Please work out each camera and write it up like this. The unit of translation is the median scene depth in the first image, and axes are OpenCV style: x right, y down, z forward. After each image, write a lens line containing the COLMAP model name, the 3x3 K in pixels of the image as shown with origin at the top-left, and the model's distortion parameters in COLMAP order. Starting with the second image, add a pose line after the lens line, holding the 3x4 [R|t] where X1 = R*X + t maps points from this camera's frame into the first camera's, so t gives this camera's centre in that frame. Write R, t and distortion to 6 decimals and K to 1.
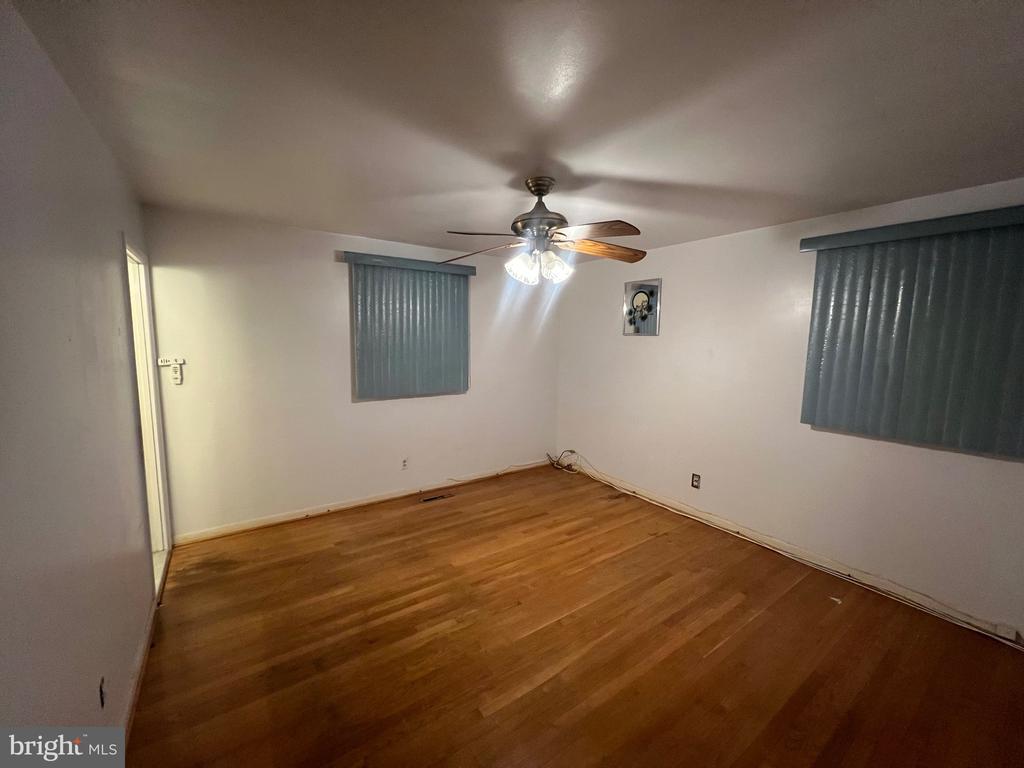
lens RADIAL K [[408.4, 0, 513.4], [0, 408.4, 385.3], [0, 0, 1]] dist [0.000170, 0.000026]
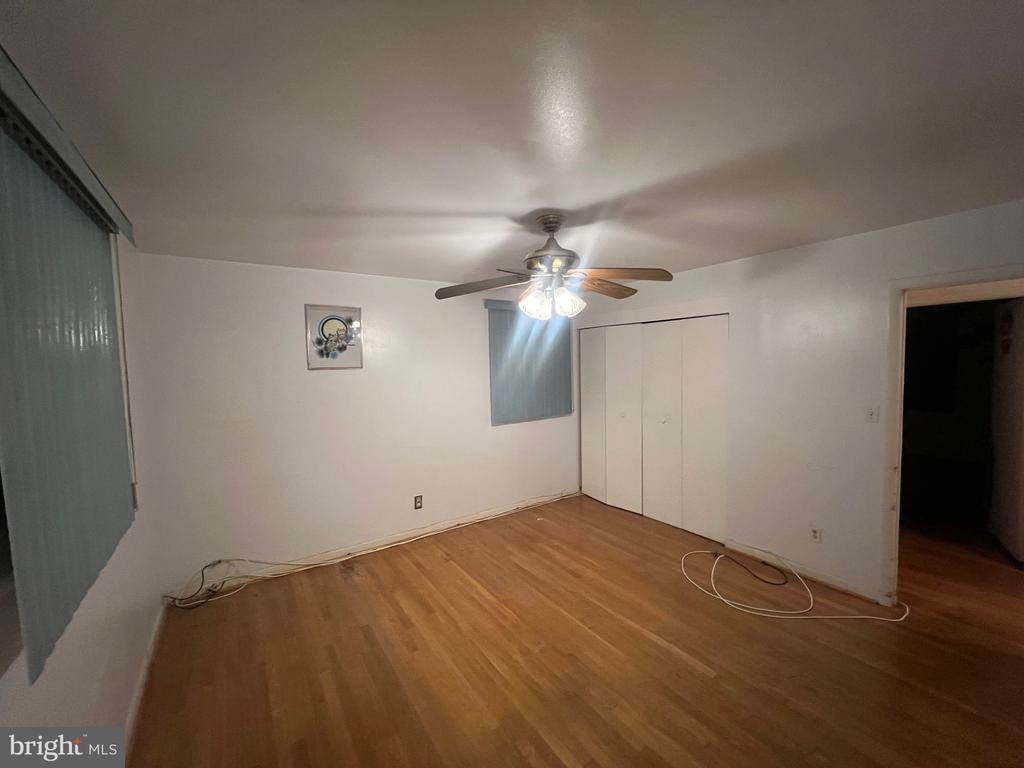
lens RADIAL K [[408.4, 0, 513.4], [0, 408.4, 385.3], [0, 0, 1]] dist [0.000170, 0.000026]
pose [[0.009285, -0.078704, 0.996855, -0.682375], [0.138705, 0.987362, 0.076662, -0.132369], [-0.990290, 0.137557, 0.020084, 0.799322]]
